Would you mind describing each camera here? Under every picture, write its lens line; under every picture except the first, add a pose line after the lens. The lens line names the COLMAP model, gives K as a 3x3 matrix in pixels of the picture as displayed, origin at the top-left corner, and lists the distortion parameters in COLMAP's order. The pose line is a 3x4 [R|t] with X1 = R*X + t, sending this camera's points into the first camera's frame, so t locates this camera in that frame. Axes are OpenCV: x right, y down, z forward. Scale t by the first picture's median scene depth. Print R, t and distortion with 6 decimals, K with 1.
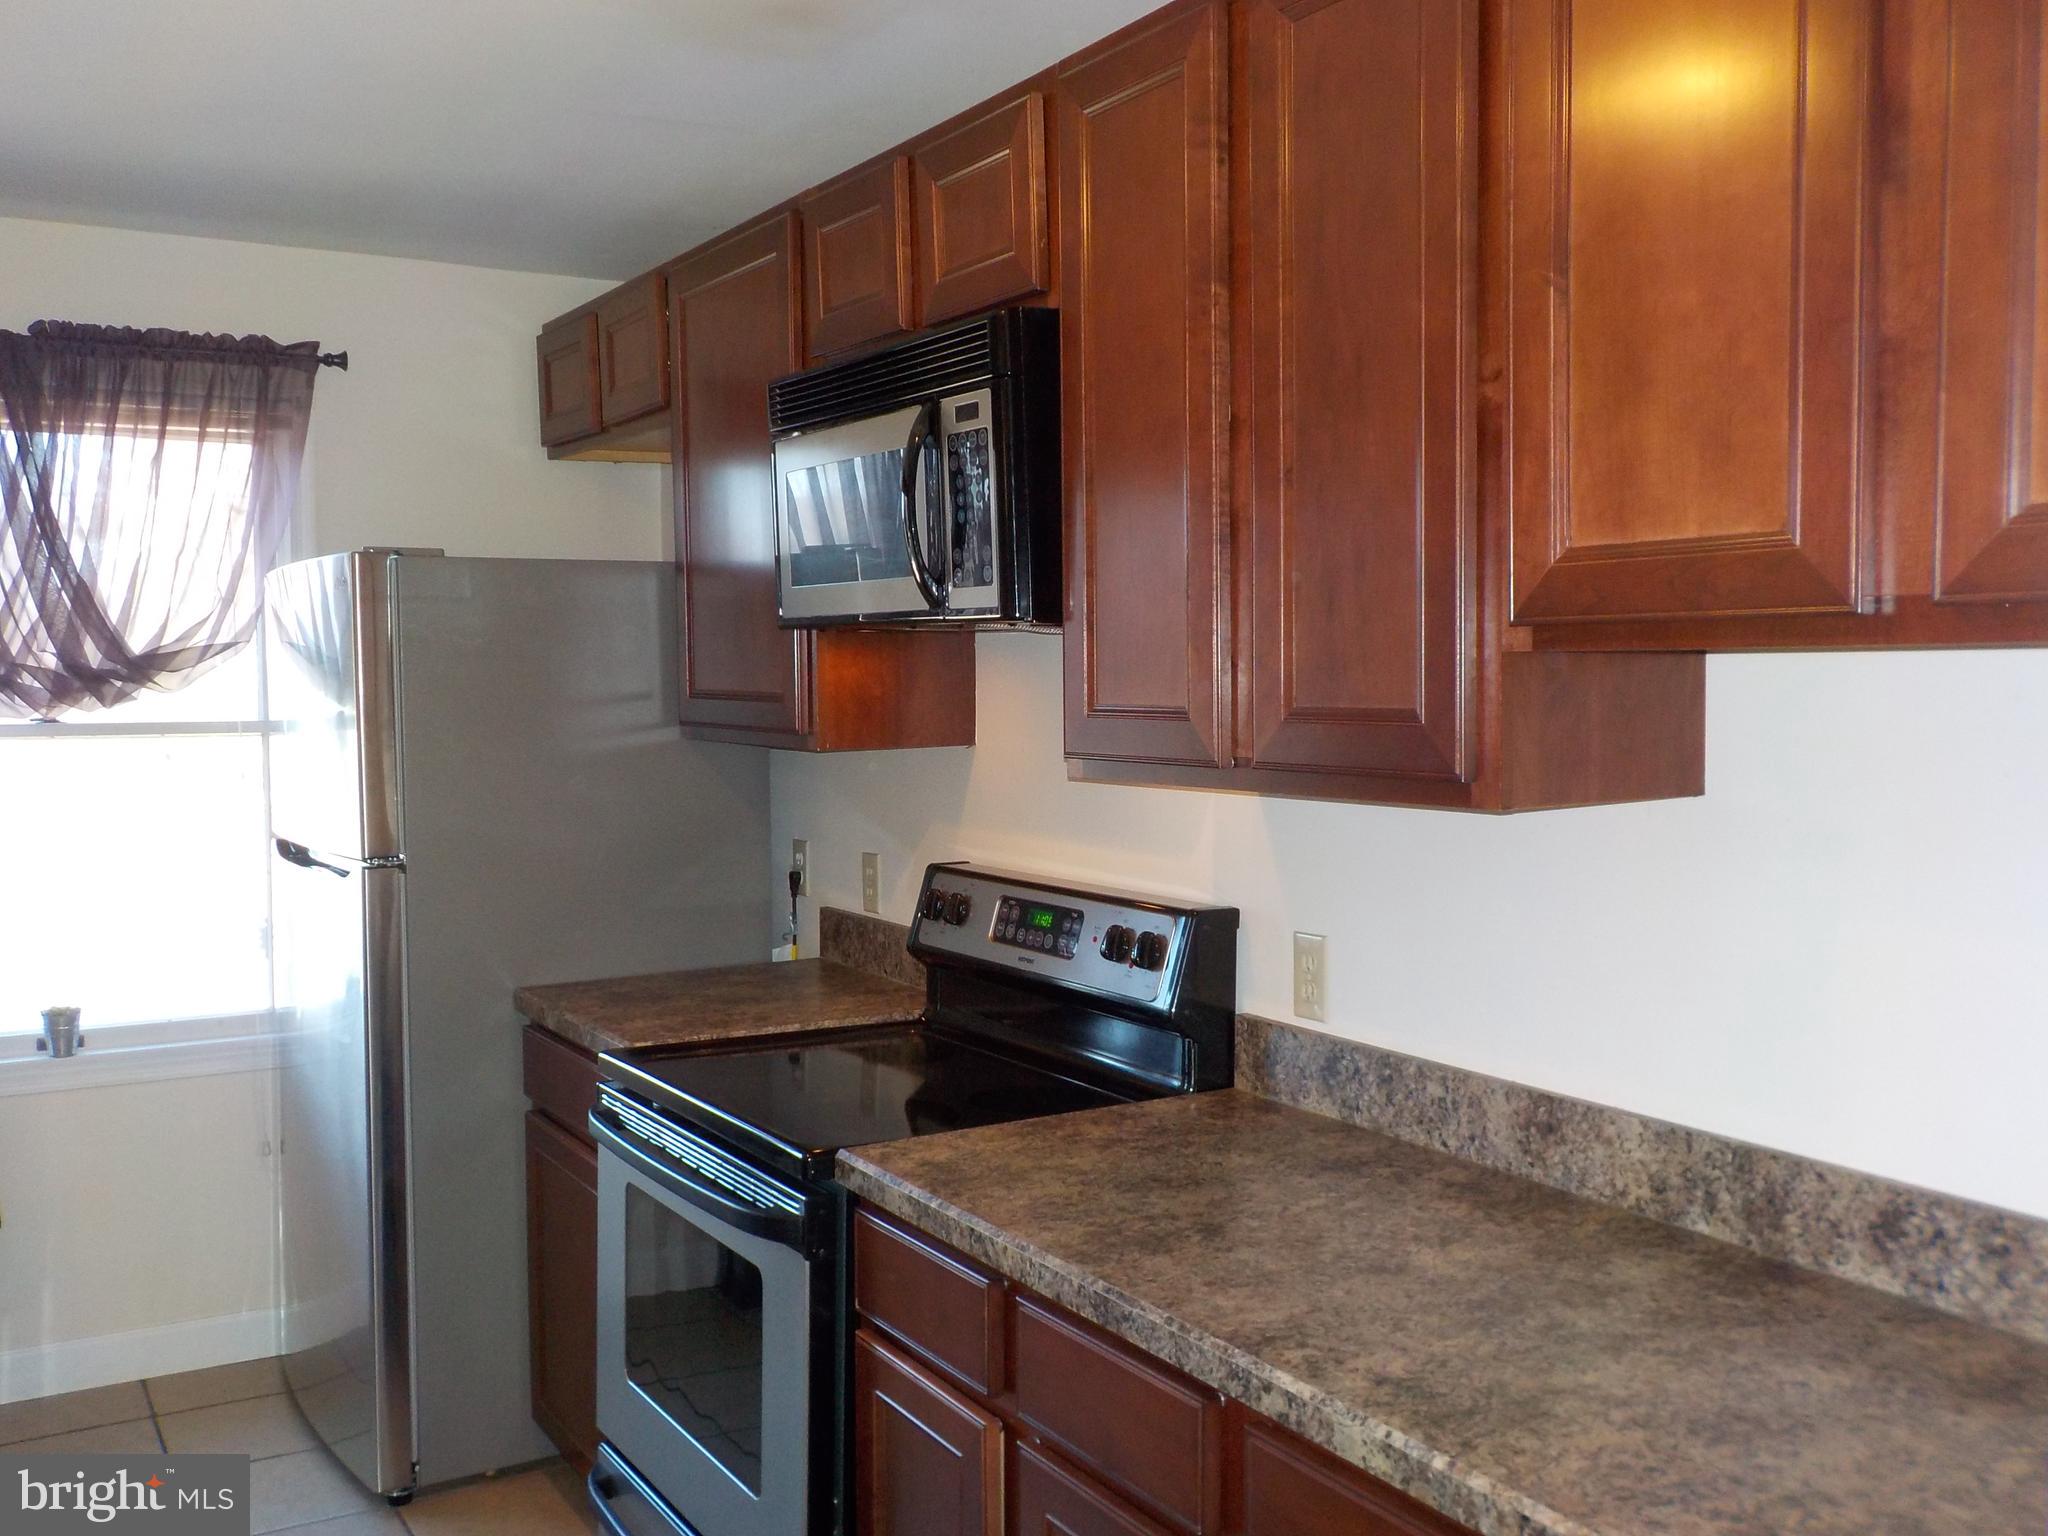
lens RADIAL K [[1889.9, 0, 1013.0], [0, 1889.9, 751.7], [0, 0, 1]] dist [0.019367, 0.000000]
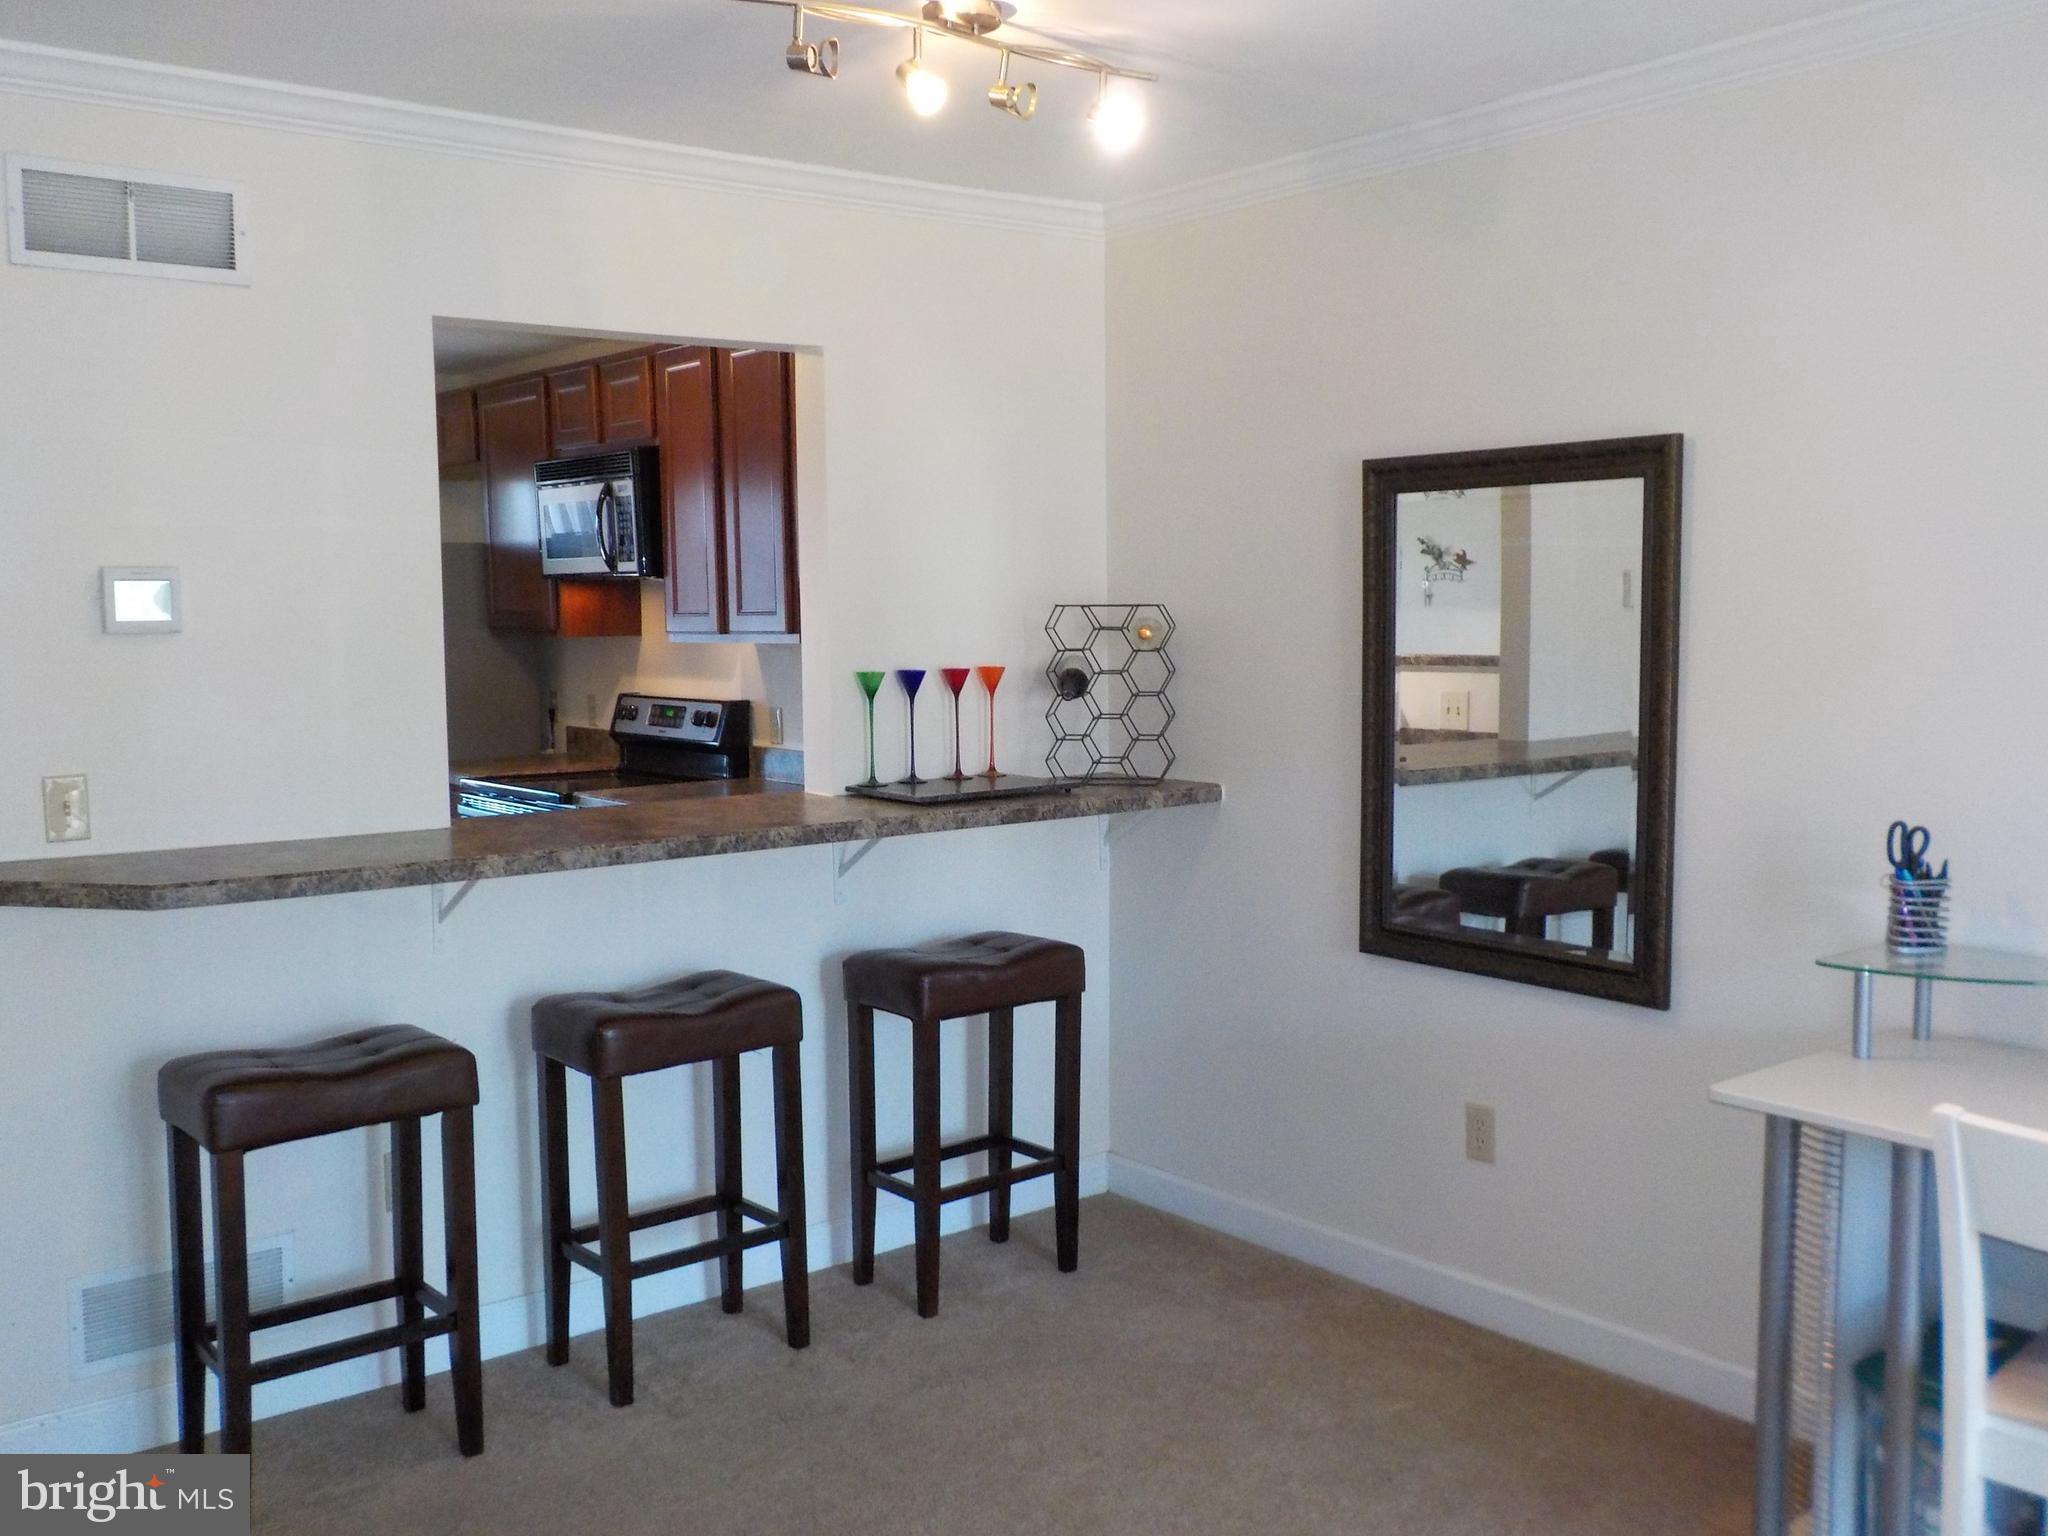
lens RADIAL K [[1889.9, 0, 1035.2], [0, 1889.9, 766.4], [0, 0, 1]] dist [0.019367, 0.000000]
pose [[0.990723, -0.017355, 0.134781, 0.134444], [0.012050, 0.999124, 0.040075, 0.065557], [-0.135359, -0.038080, 0.990065, -1.183328]]
